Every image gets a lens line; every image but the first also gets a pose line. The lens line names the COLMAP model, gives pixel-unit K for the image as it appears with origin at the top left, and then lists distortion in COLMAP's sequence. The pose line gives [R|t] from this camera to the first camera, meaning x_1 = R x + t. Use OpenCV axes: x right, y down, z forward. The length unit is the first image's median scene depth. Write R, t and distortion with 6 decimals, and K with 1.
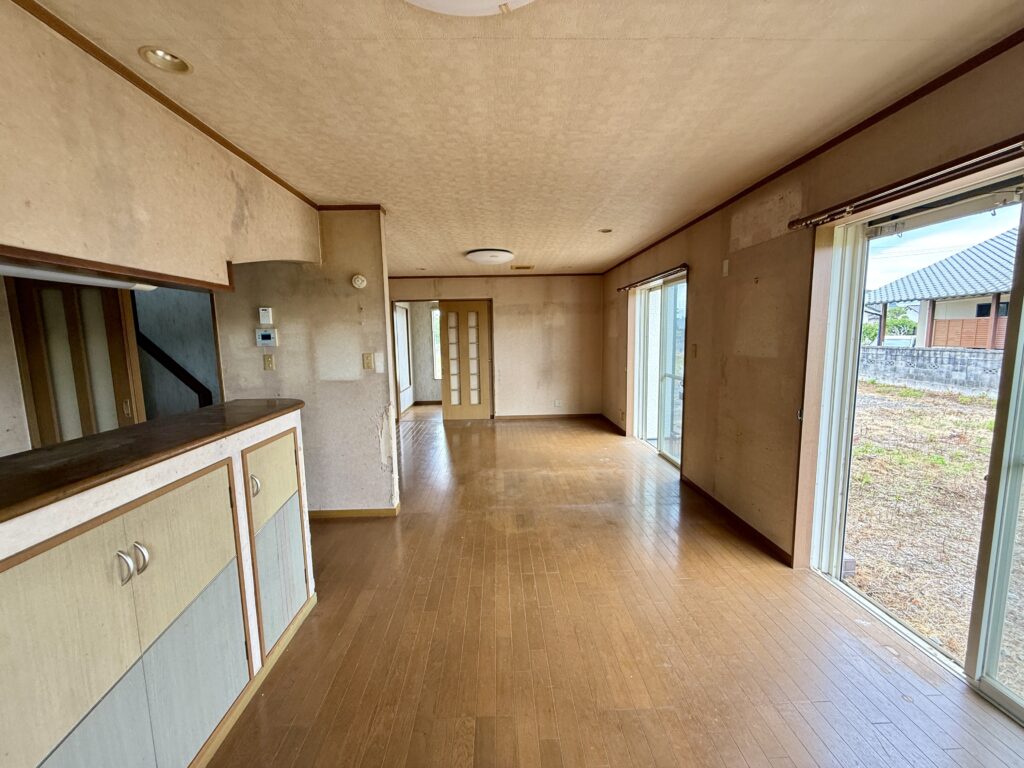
lens RADIAL K [[410.3, 0, 508.4], [0, 410.3, 385.9], [0, 0, 1]] dist [0.002646, 0.000121]
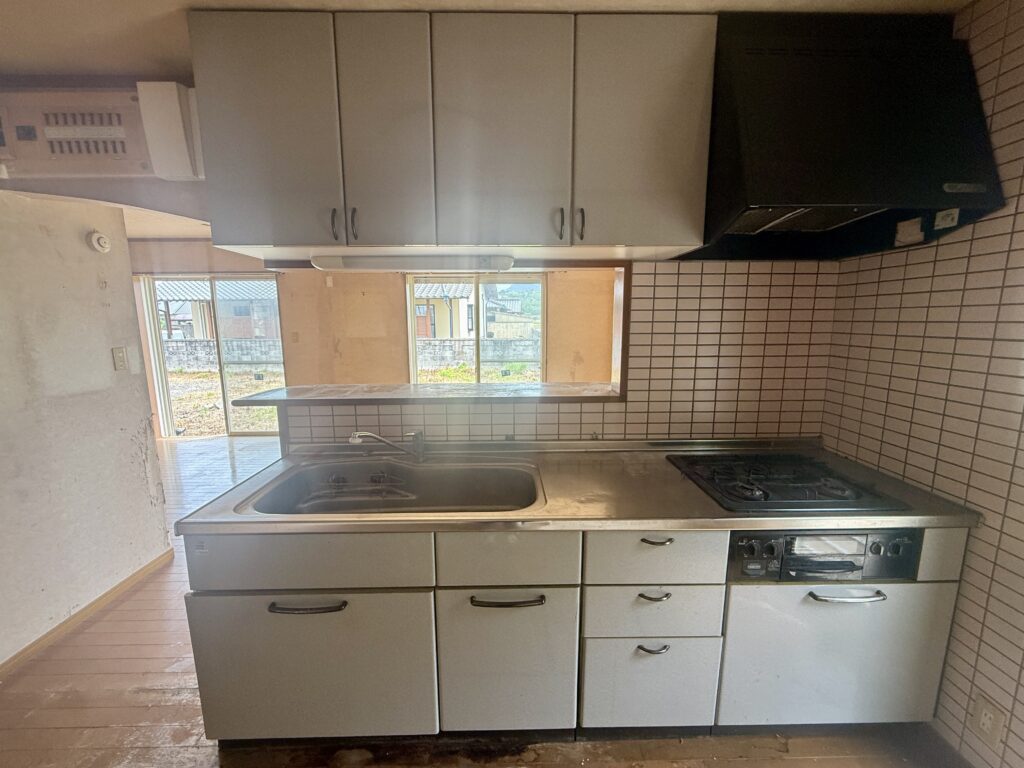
lens RADIAL K [[410.3, 0, 510.9], [0, 410.3, 383.3], [0, 0, 1]] dist [0.002646, 0.000121]
pose [[0.007590, -0.134777, 0.990847, -0.276616], [0.132725, 0.982244, 0.132590, -0.006511], [-0.991124, 0.130504, 0.025344, 0.084944]]
